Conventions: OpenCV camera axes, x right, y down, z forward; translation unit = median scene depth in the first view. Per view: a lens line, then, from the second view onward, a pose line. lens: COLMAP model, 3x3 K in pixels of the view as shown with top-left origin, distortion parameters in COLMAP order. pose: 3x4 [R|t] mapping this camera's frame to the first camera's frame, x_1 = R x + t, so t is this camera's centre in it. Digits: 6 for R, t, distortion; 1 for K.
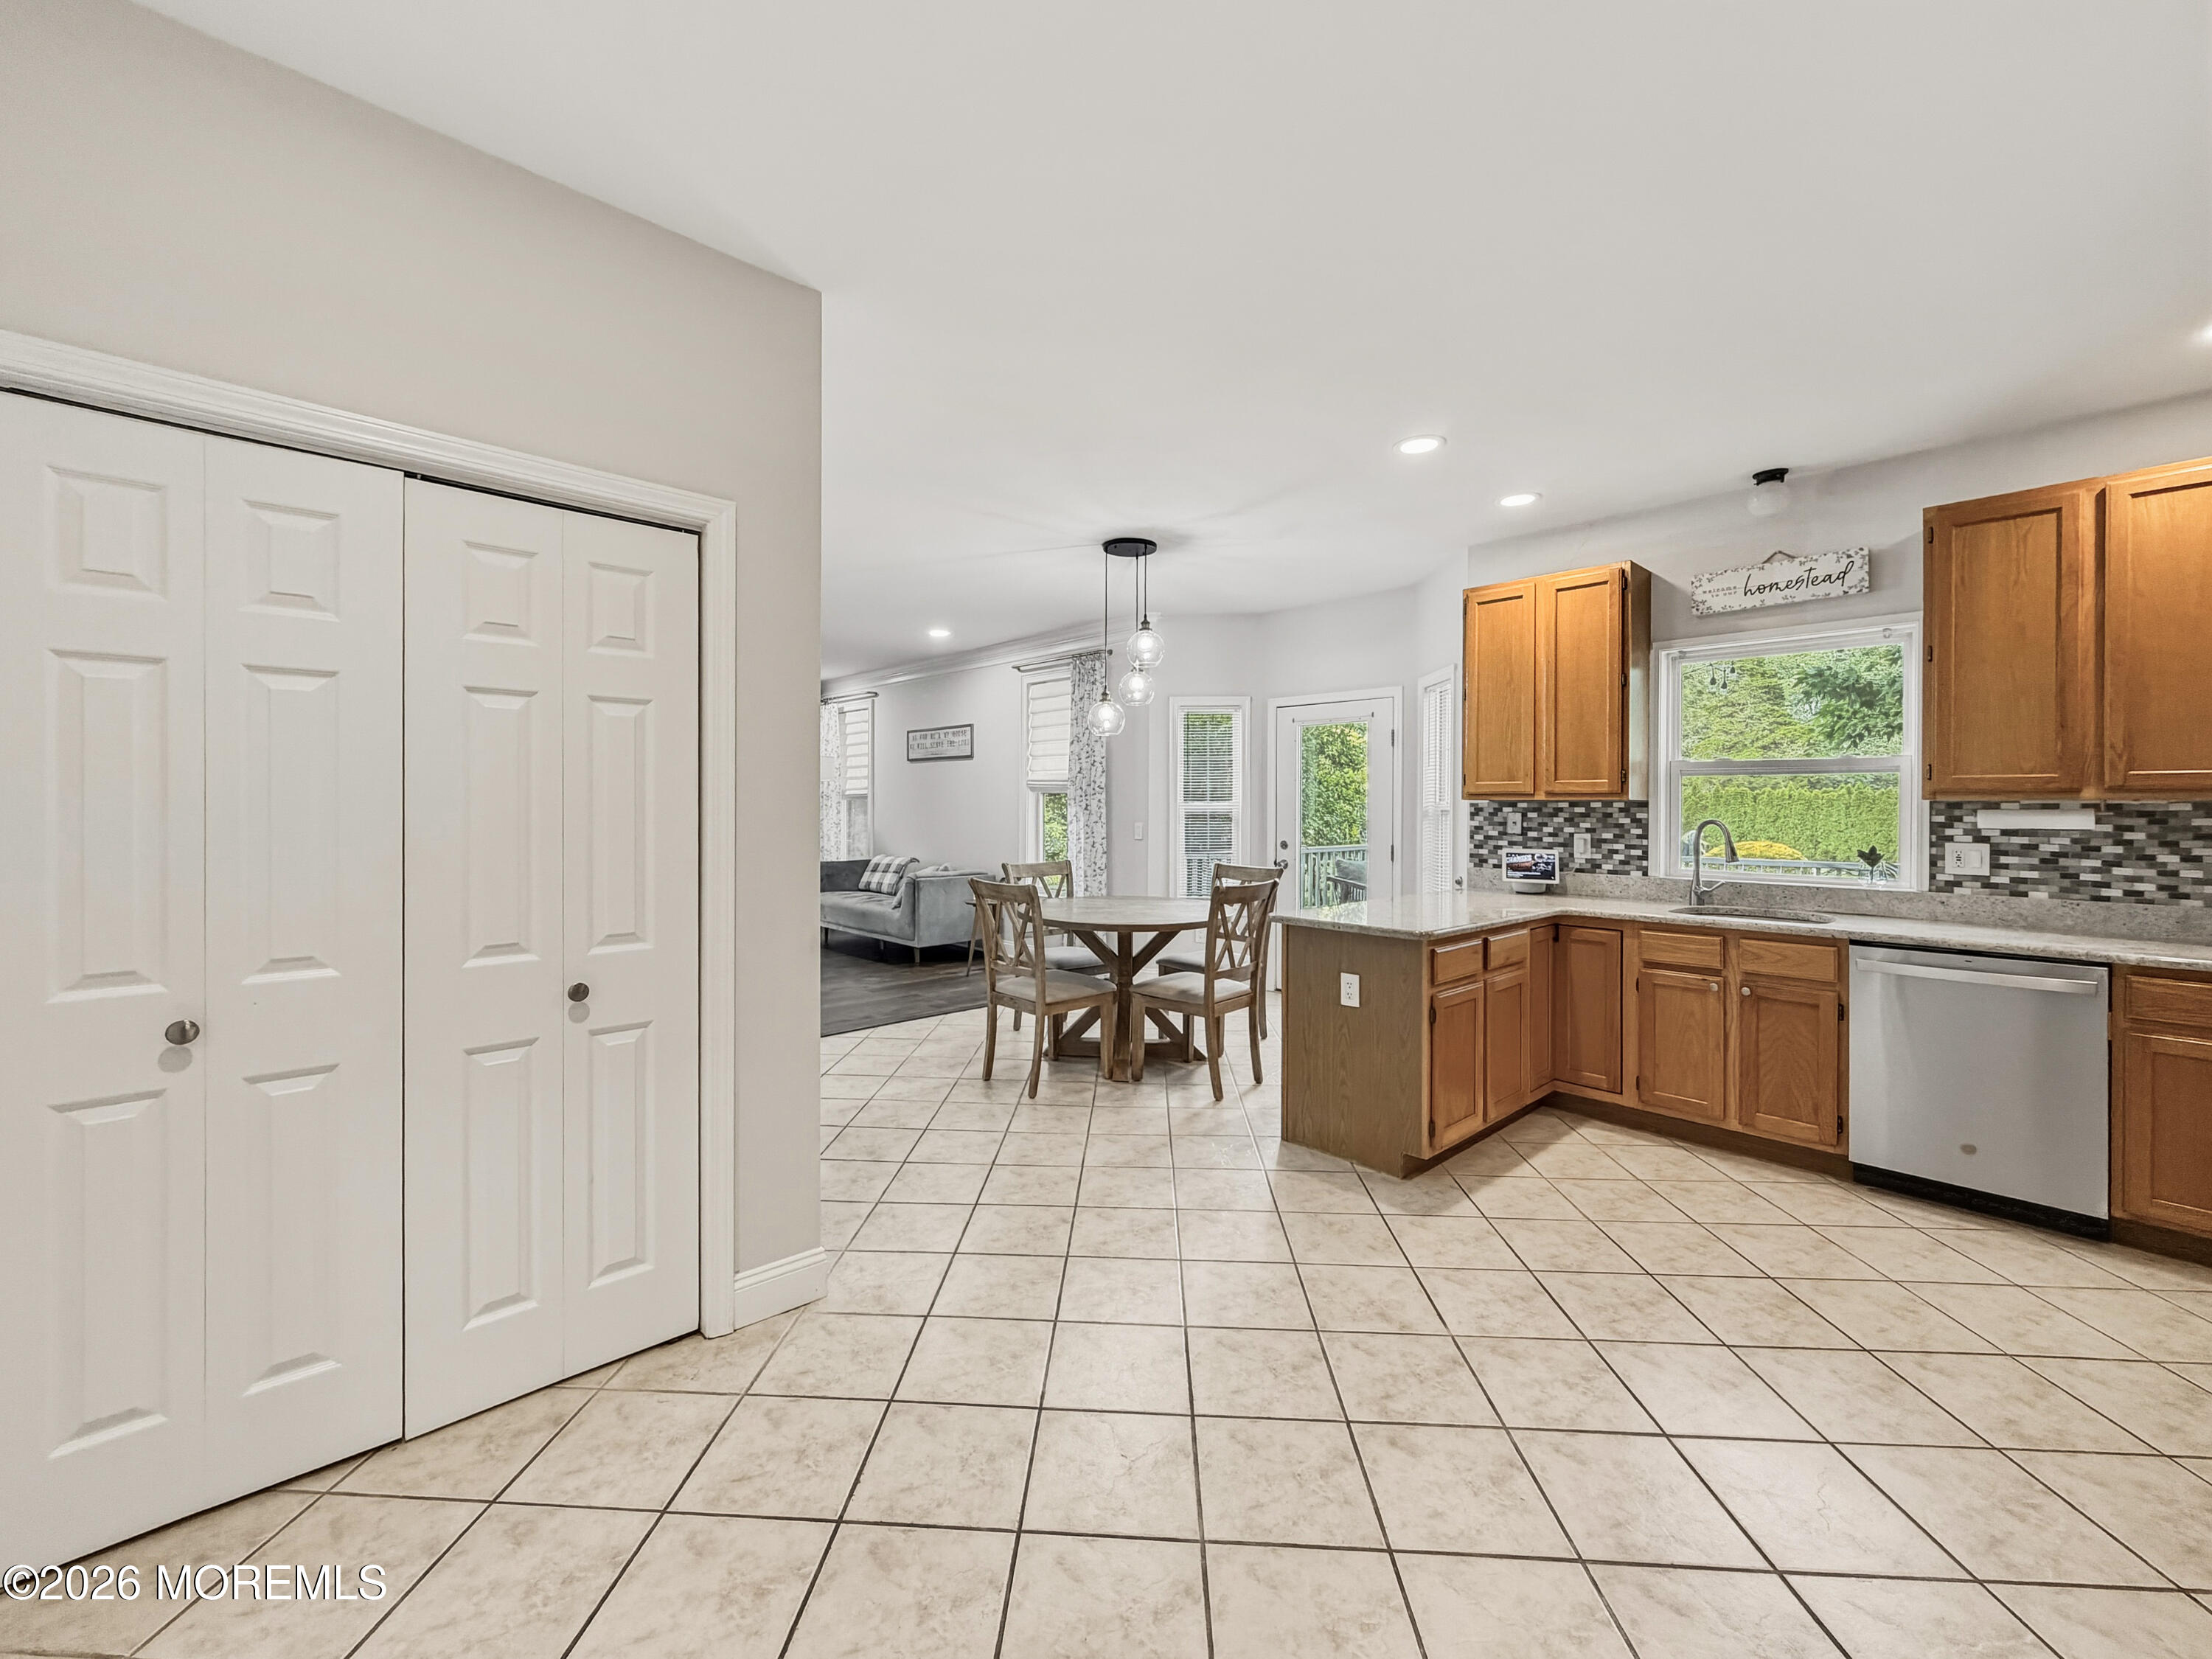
lens RADIAL K [[895.3, 0, 1095.7], [0, 895.3, 807.6], [0, 0, 1]] dist [0.000700, -0.000280]
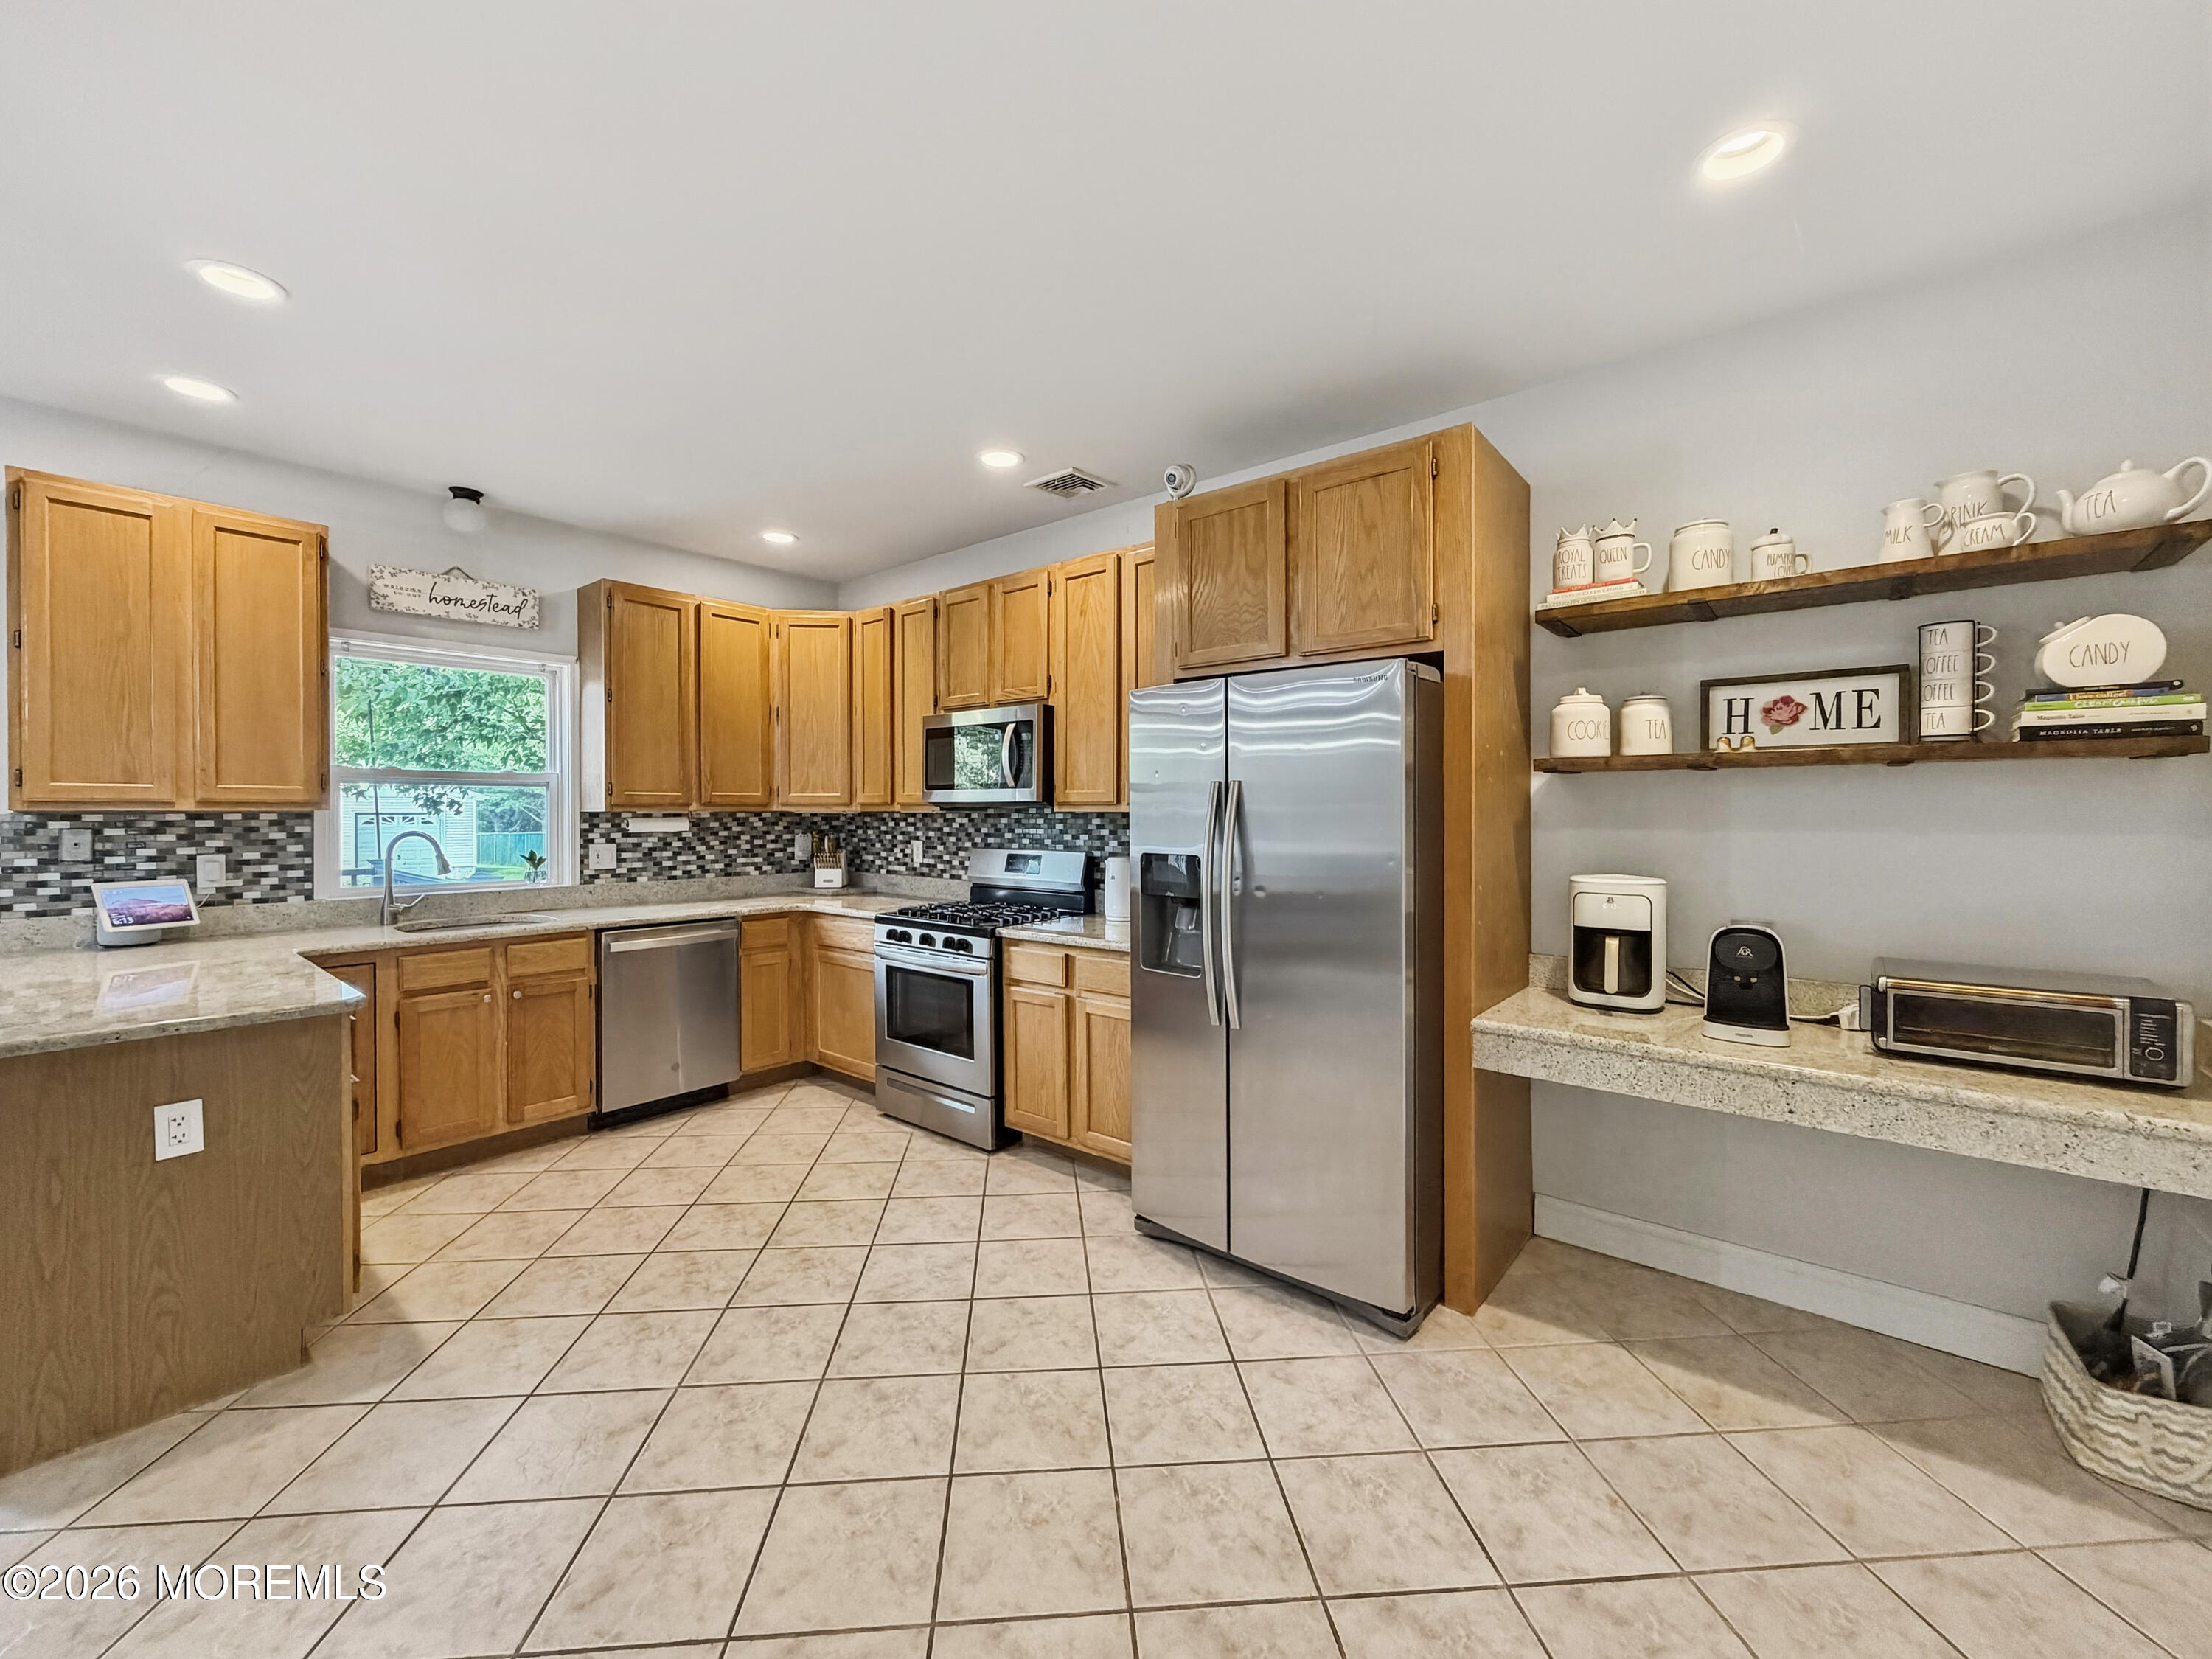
lens RADIAL K [[892.9, 0, 1100.5], [0, 892.9, 817.5], [0, 0, 1]] dist [0.005276, -0.000326]
pose [[-0.131084, -0.012600, 0.991291, -0.362882], [0.002451, 0.999912, 0.013034, -0.012495], [-0.991368, 0.004138, -0.131042, 0.420363]]
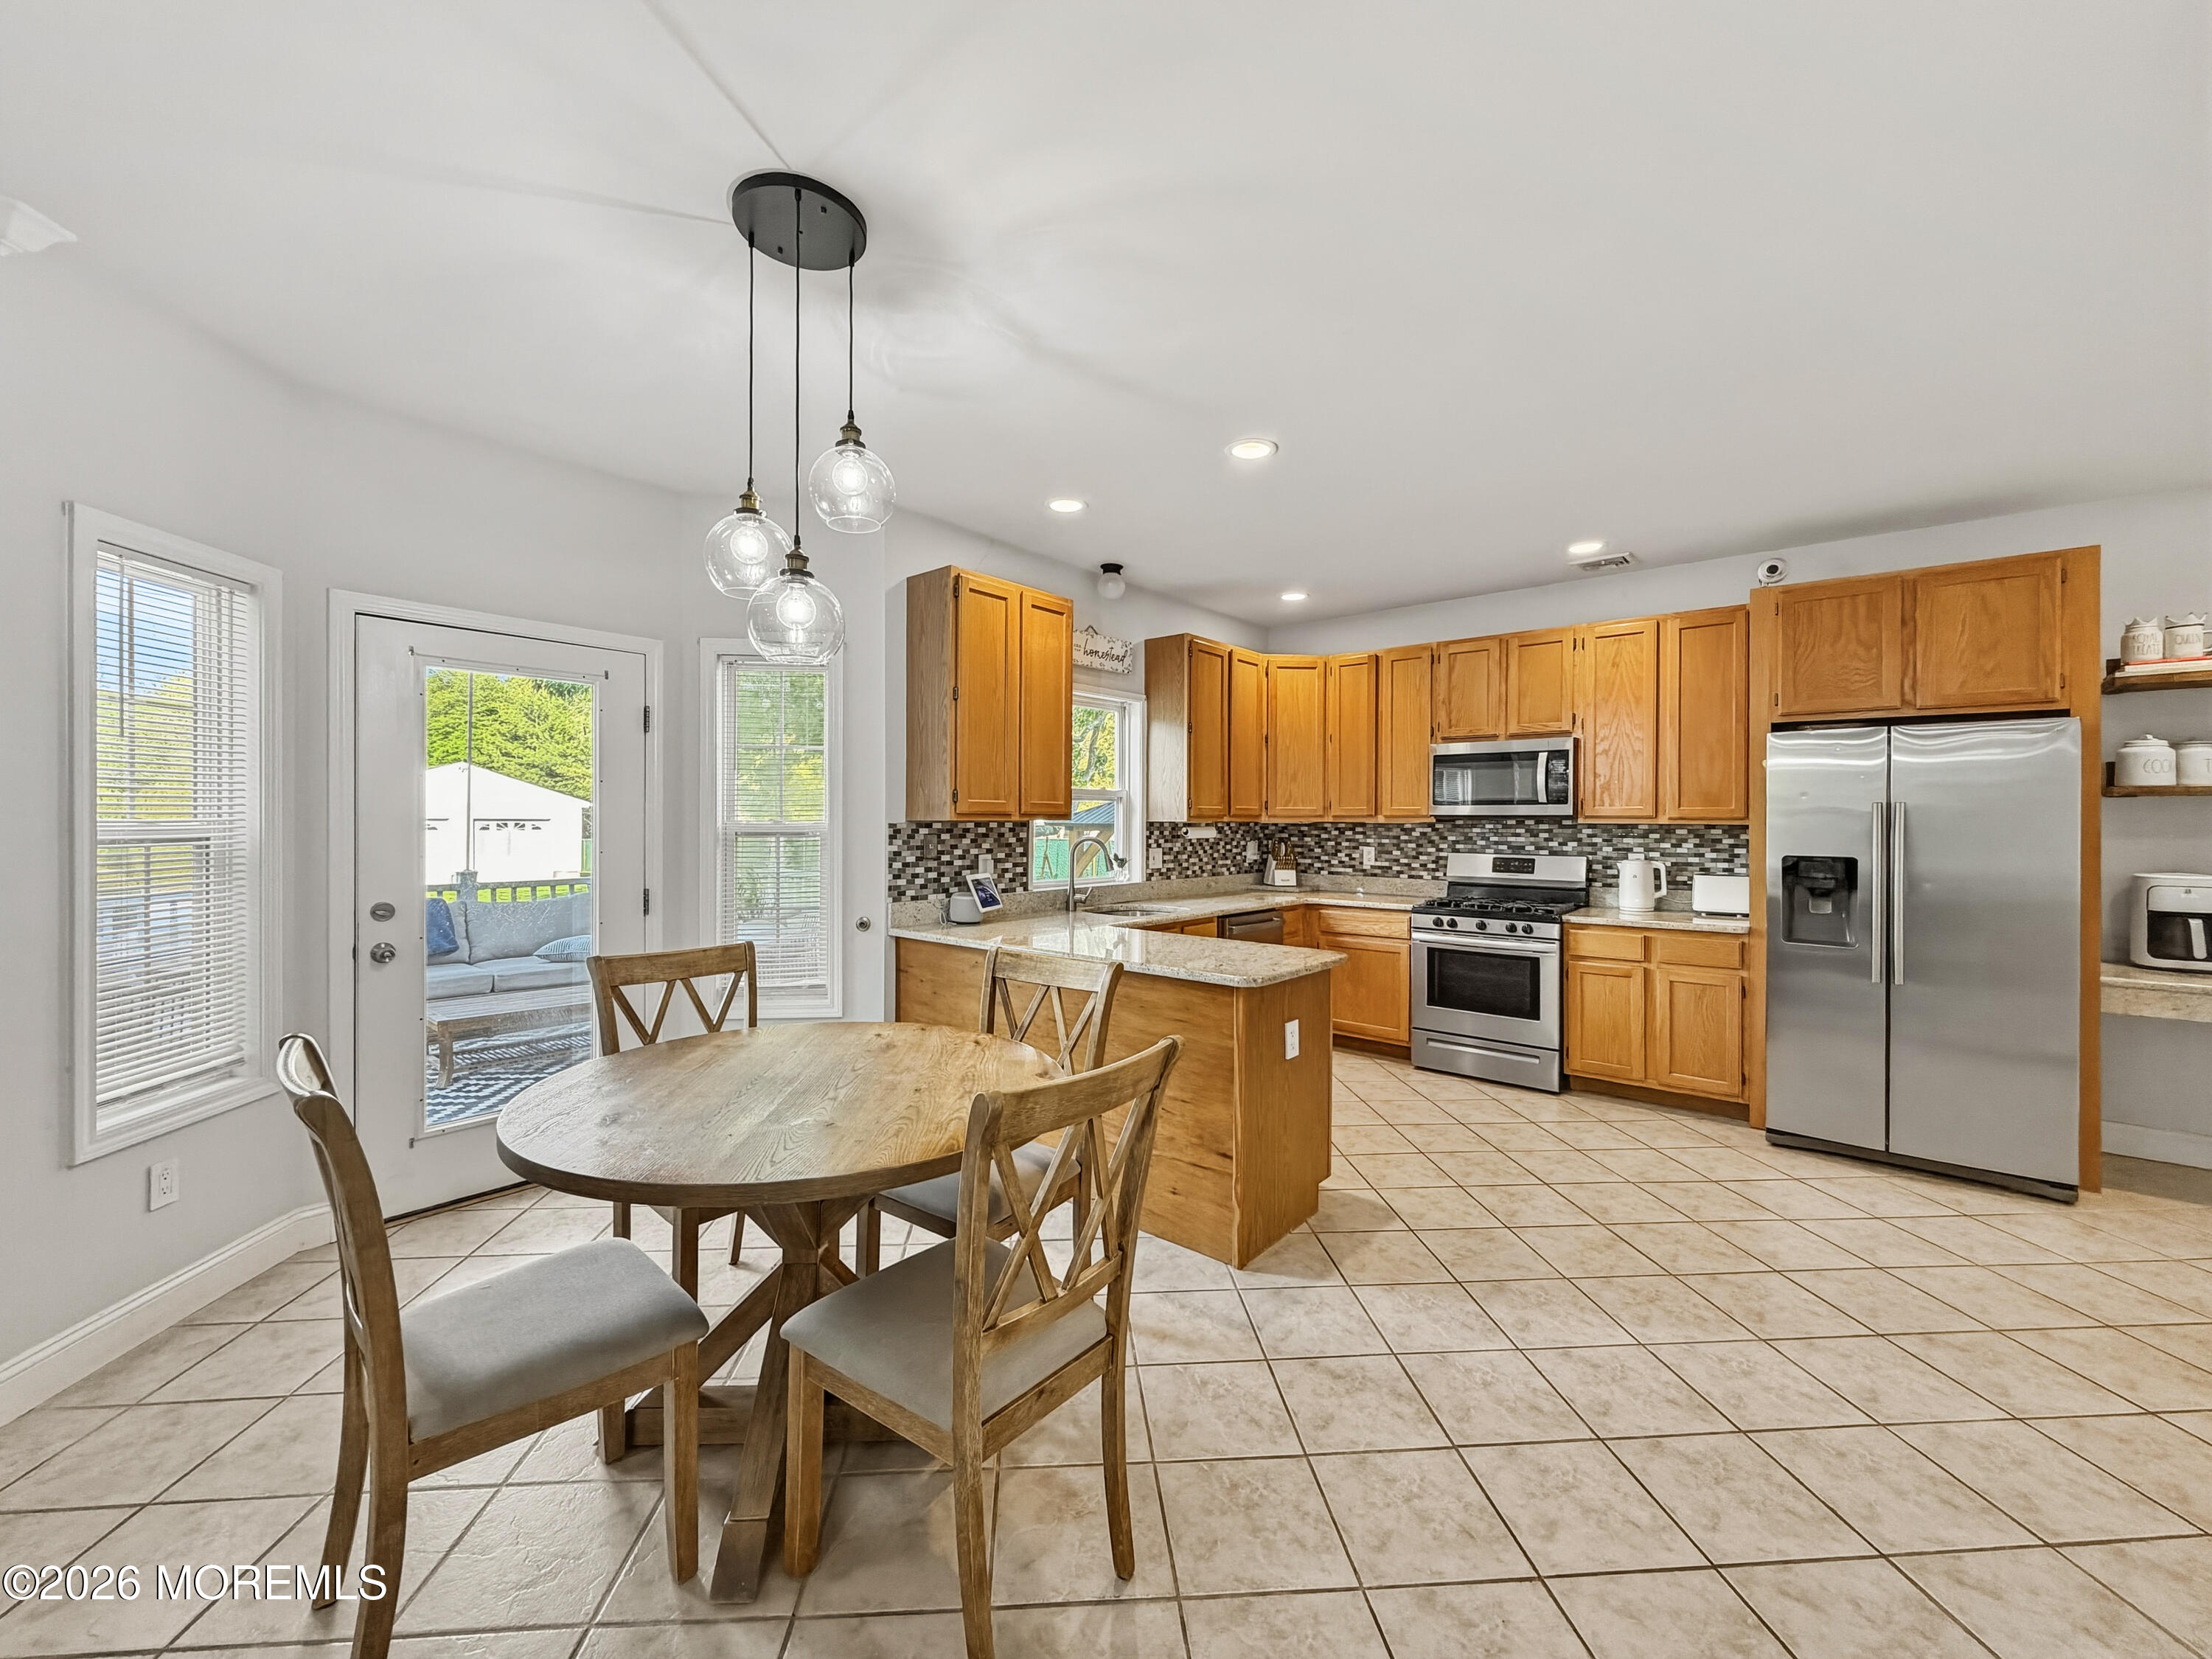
lens RADIAL K [[882.6, 0, 1105.9], [0, 882.6, 822.6], [0, 0, 1]] dist [-0.002064, -0.000467]
pose [[-0.125359, -0.008106, 0.992078, -0.506529], [-0.001386, 0.999967, 0.007995, -0.016090], [-0.992110, -0.000372, -0.125366, 1.174504]]
